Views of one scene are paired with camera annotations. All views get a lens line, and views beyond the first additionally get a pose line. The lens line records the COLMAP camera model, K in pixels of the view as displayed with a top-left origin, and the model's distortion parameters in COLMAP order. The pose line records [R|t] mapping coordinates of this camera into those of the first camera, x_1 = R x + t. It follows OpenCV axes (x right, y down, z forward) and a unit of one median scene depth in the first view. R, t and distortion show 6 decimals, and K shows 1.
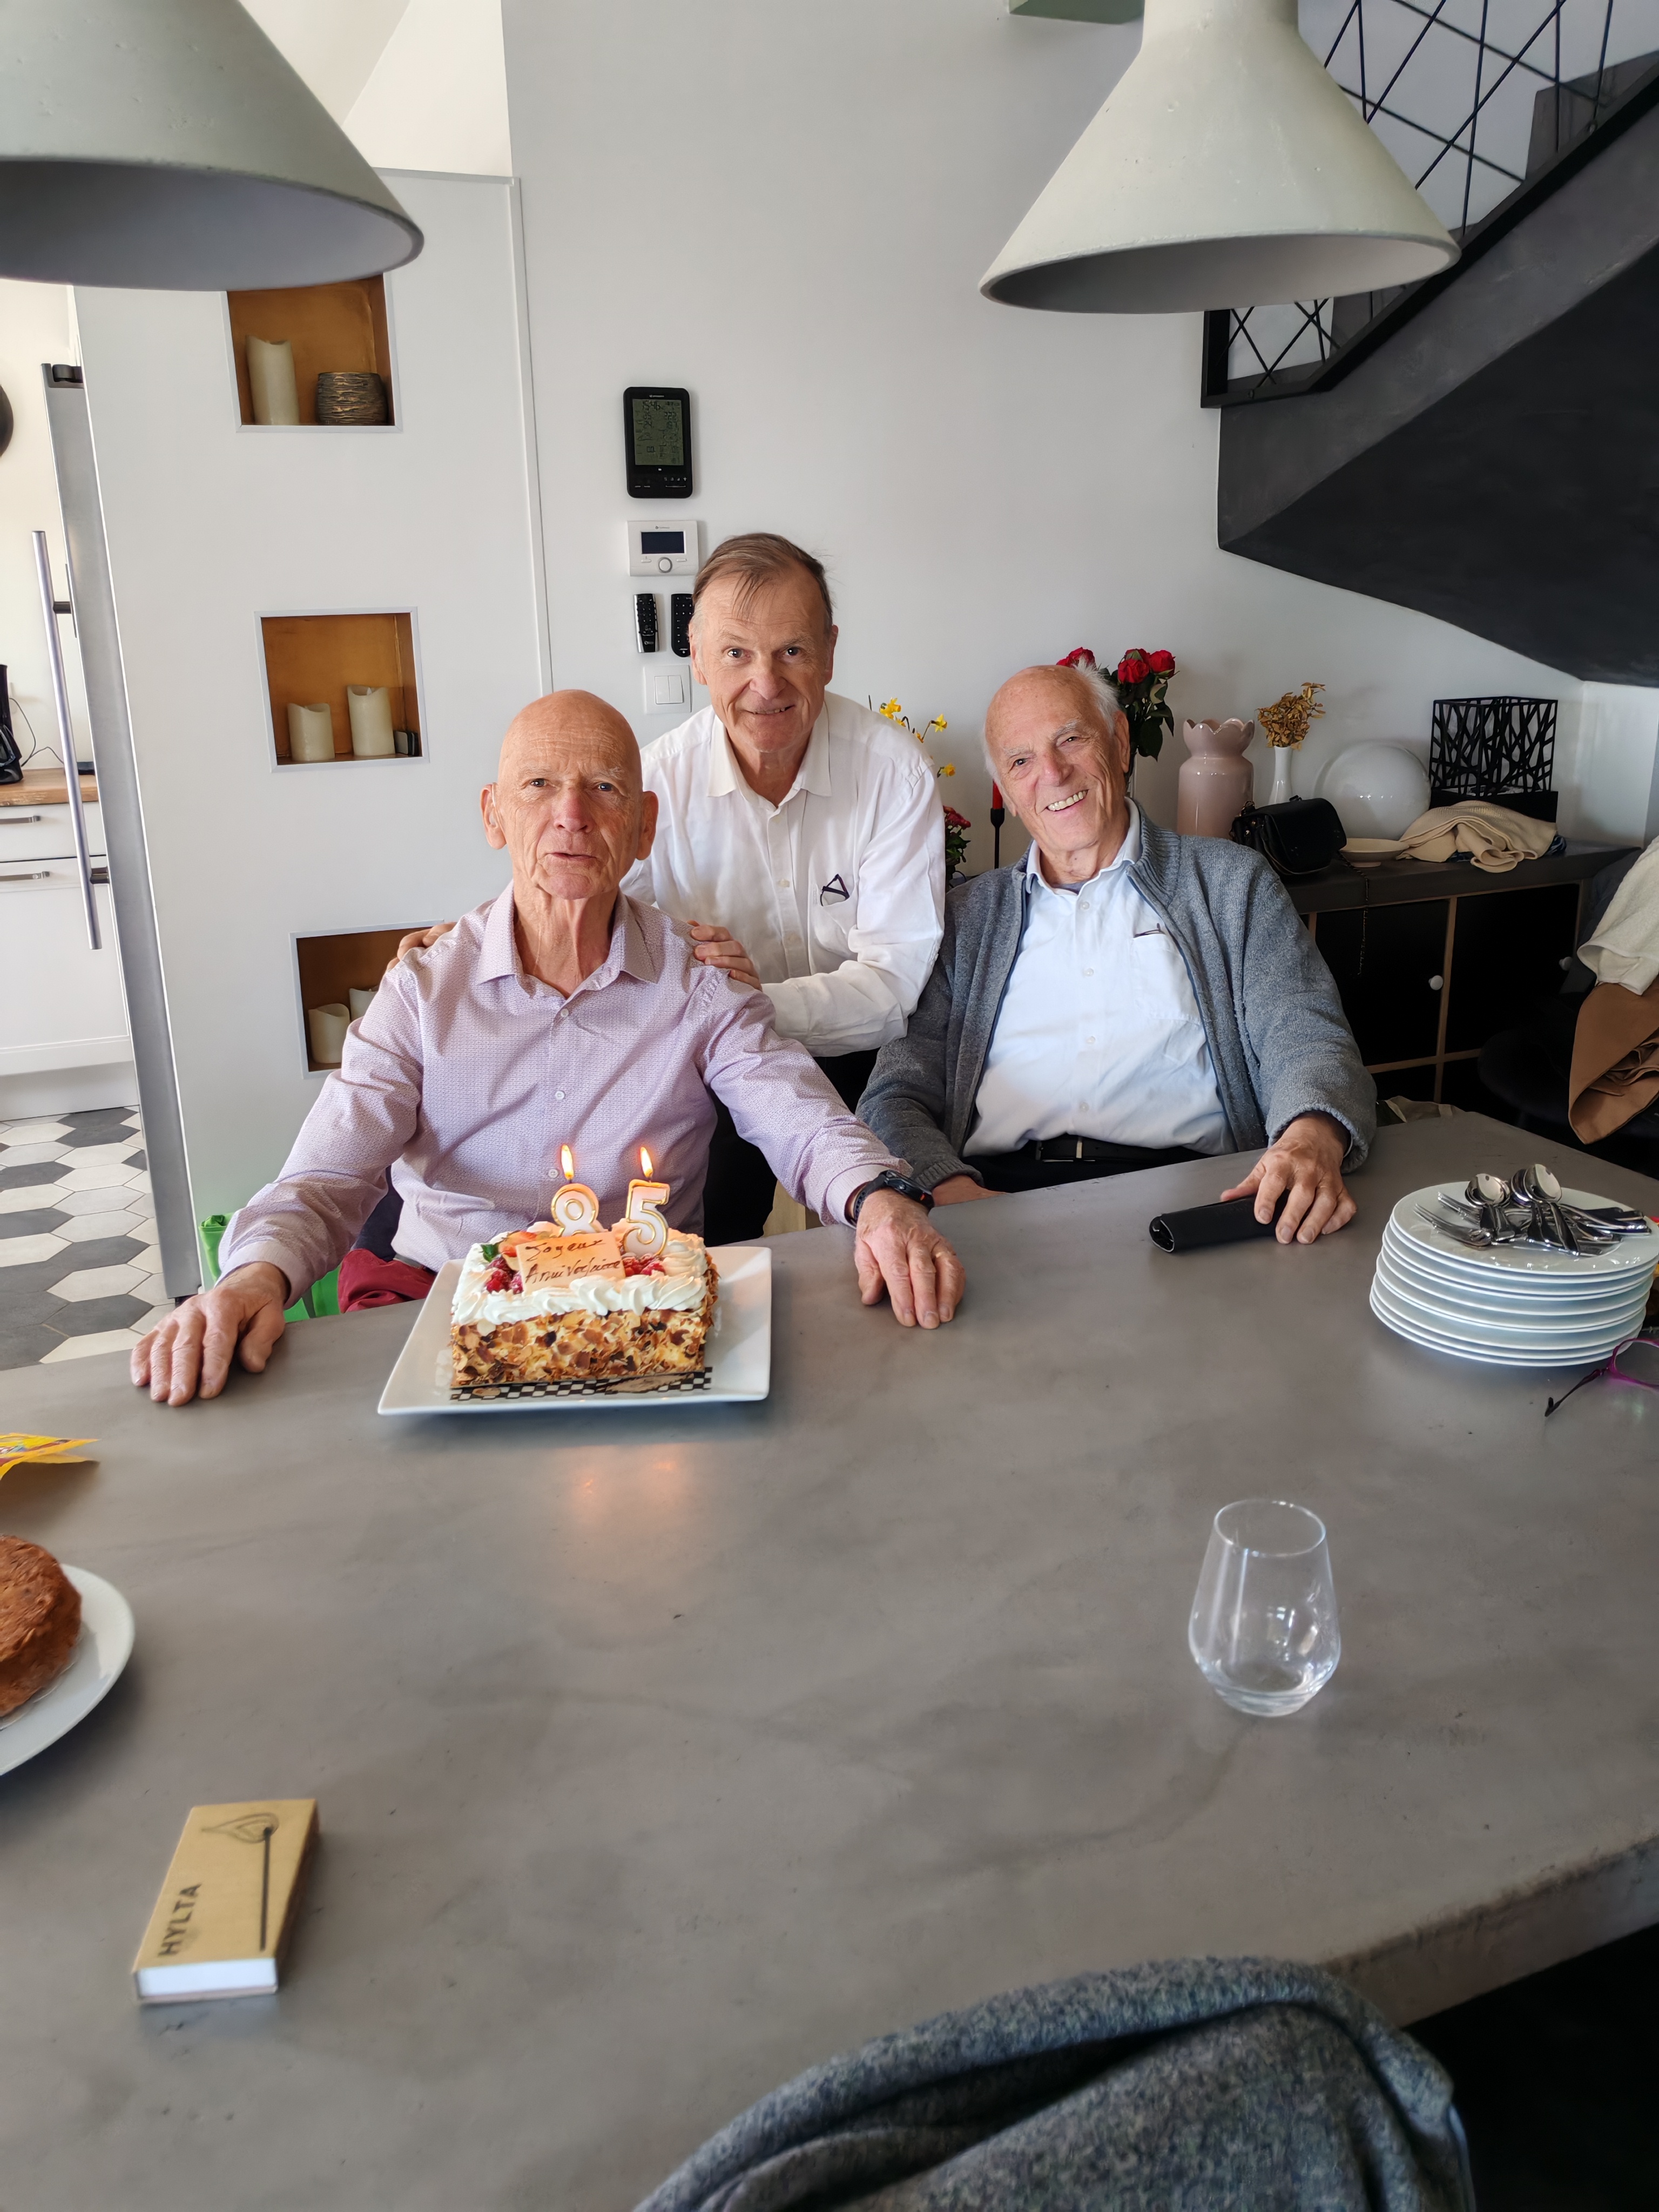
lens RADIAL K [[1722.5, 0, 823.3], [0, 1722.5, 1100.0], [0, 0, 1]] dist [-0.004419, 0.024689]
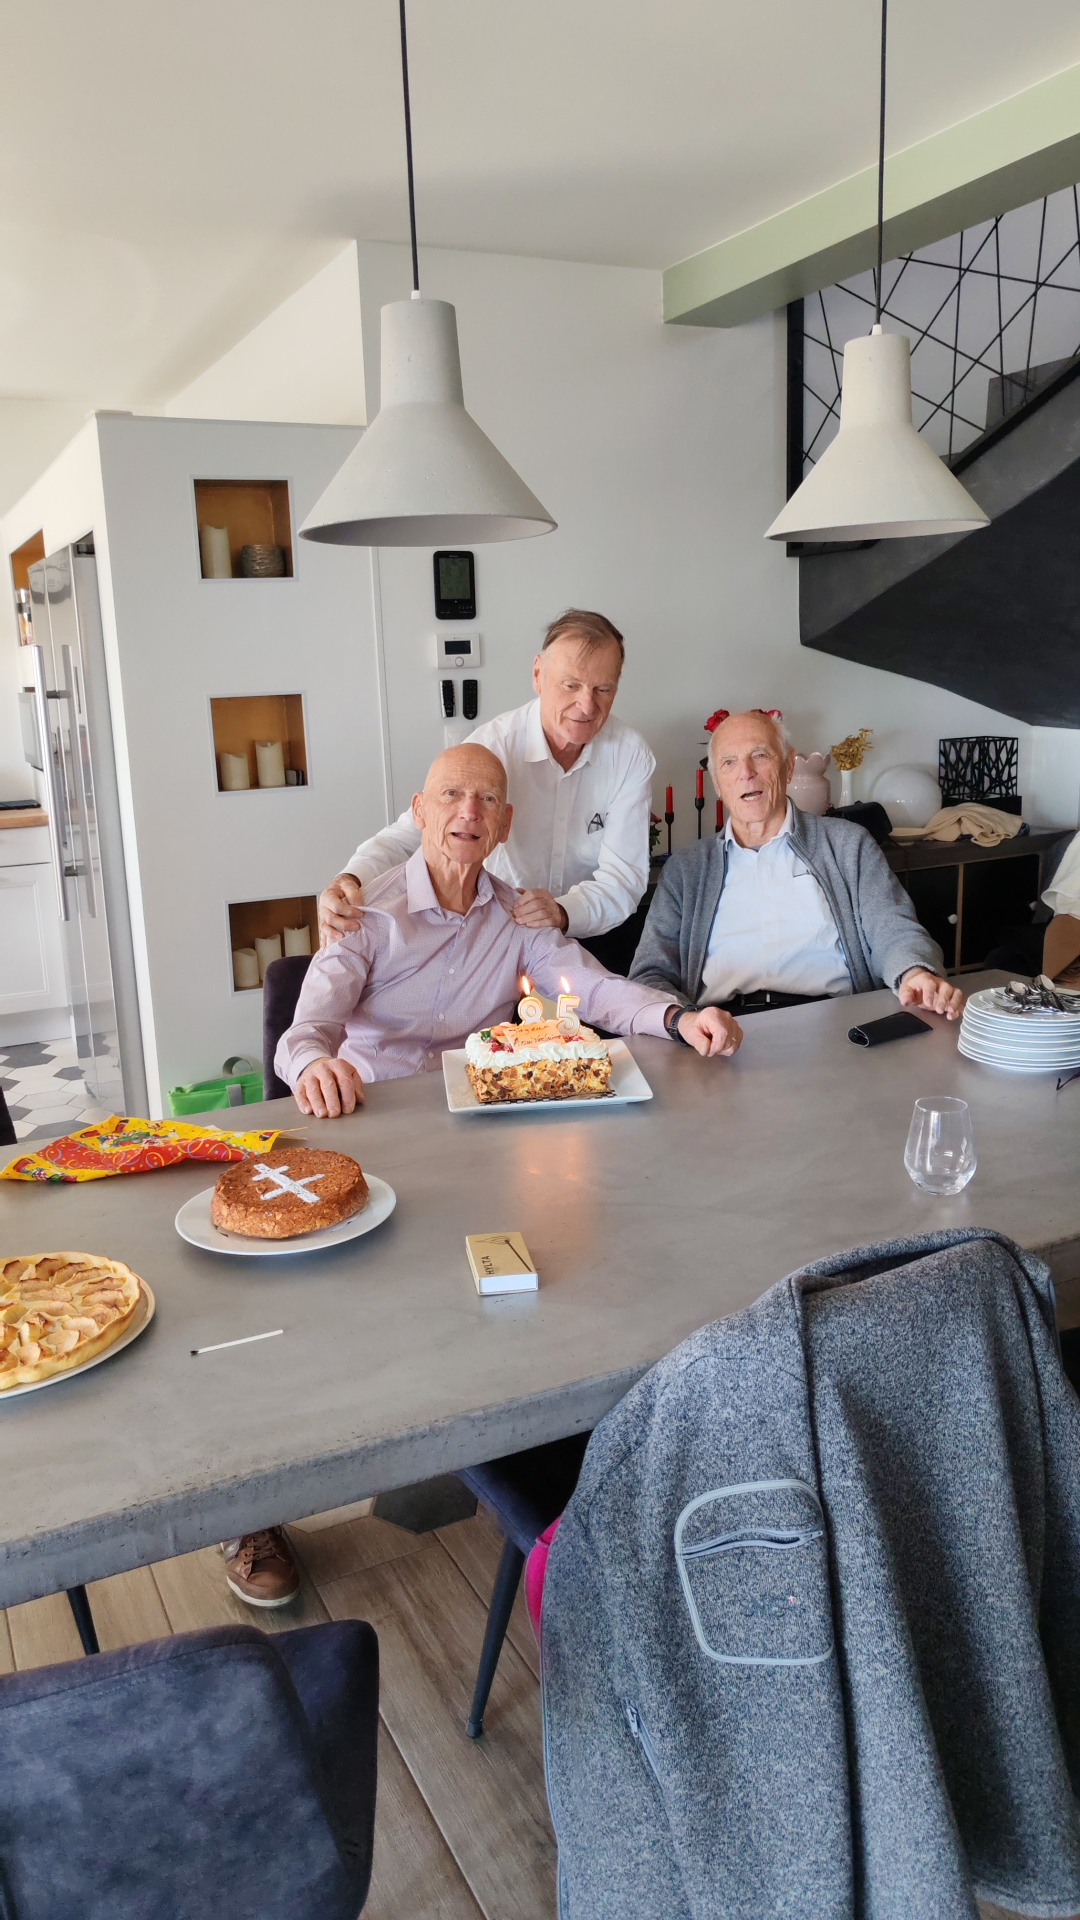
lens RADIAL K [[1355.0, 0, 523.2], [0, 1355.0, 974.6], [0, 0, 1]] dist [-0.018838, 0.039567]
pose [[0.998076, -0.028189, 0.055228, -0.130565], [0.031911, 0.997194, -0.067725, 0.069254], [-0.053164, 0.069357, 0.996174, -0.247563]]
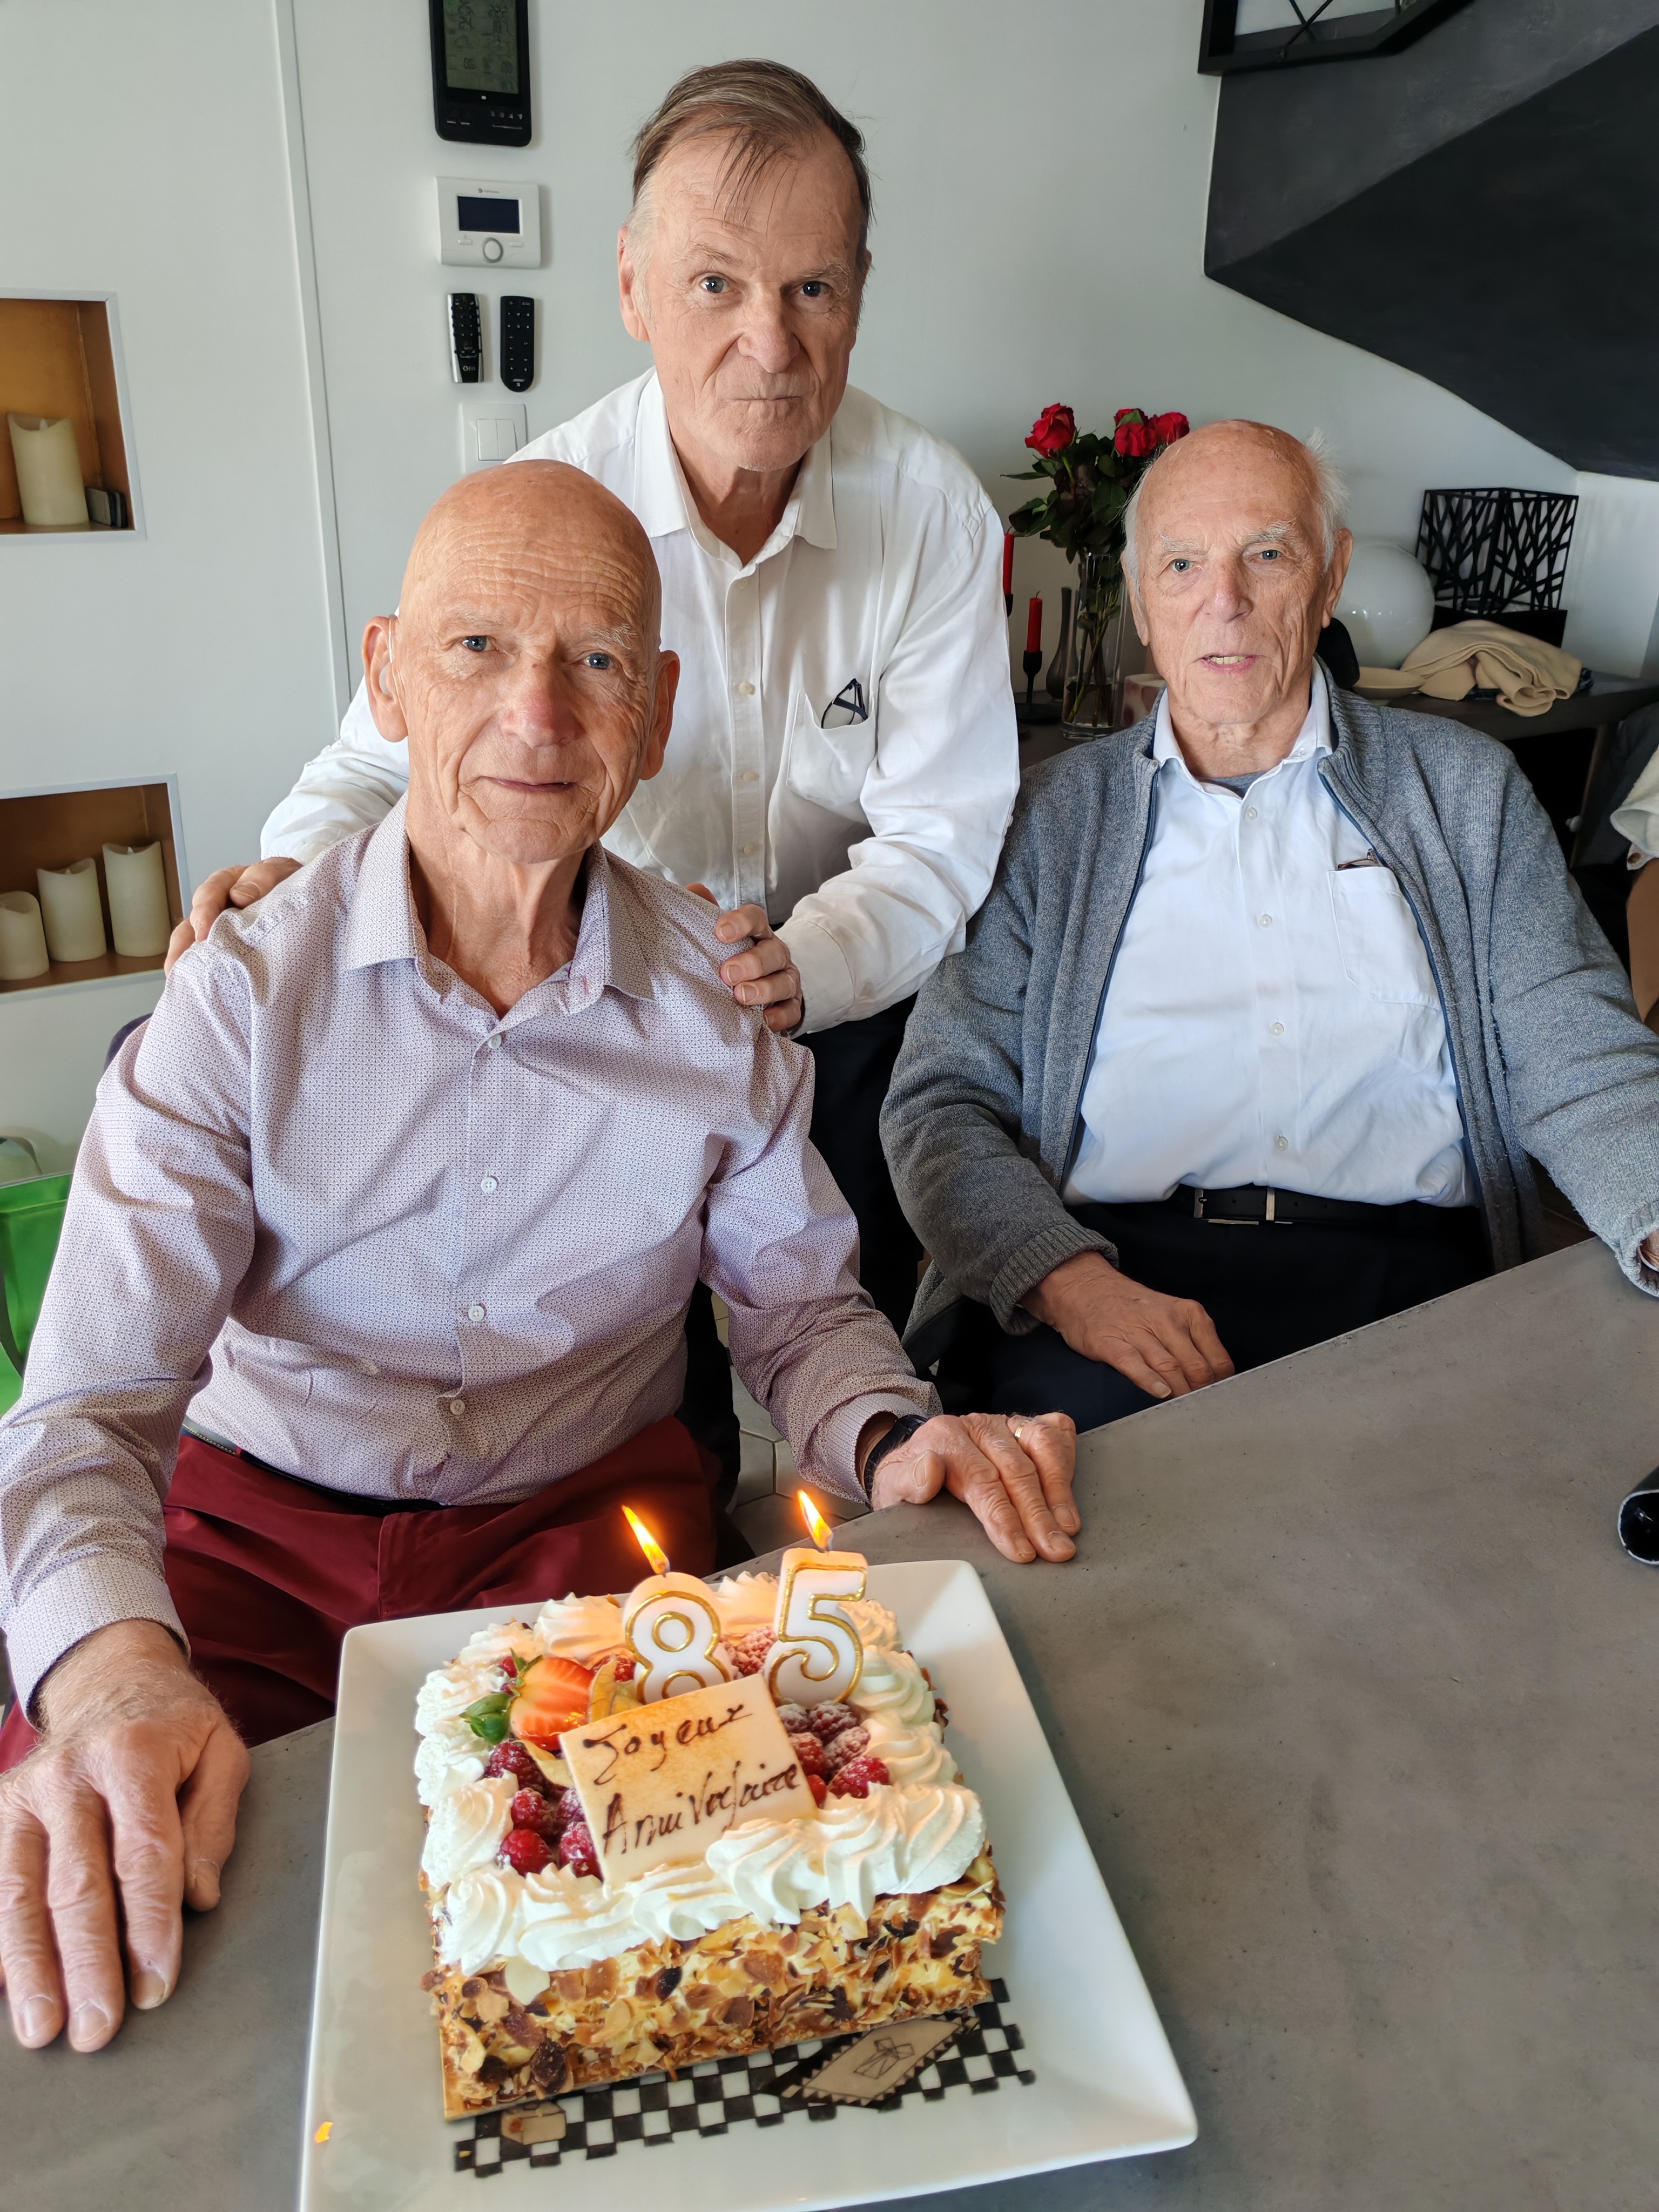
lens RADIAL K [[1722.5, 0, 815.4], [0, 1722.5, 1095.9], [0, 0, 1]] dist [-0.004419, 0.024689]
pose [[0.986001, -0.021314, 0.165371, -0.101908], [-0.000186, 0.991656, 0.128915, -0.077705], [-0.166739, -0.127141, 0.977770, 0.315819]]
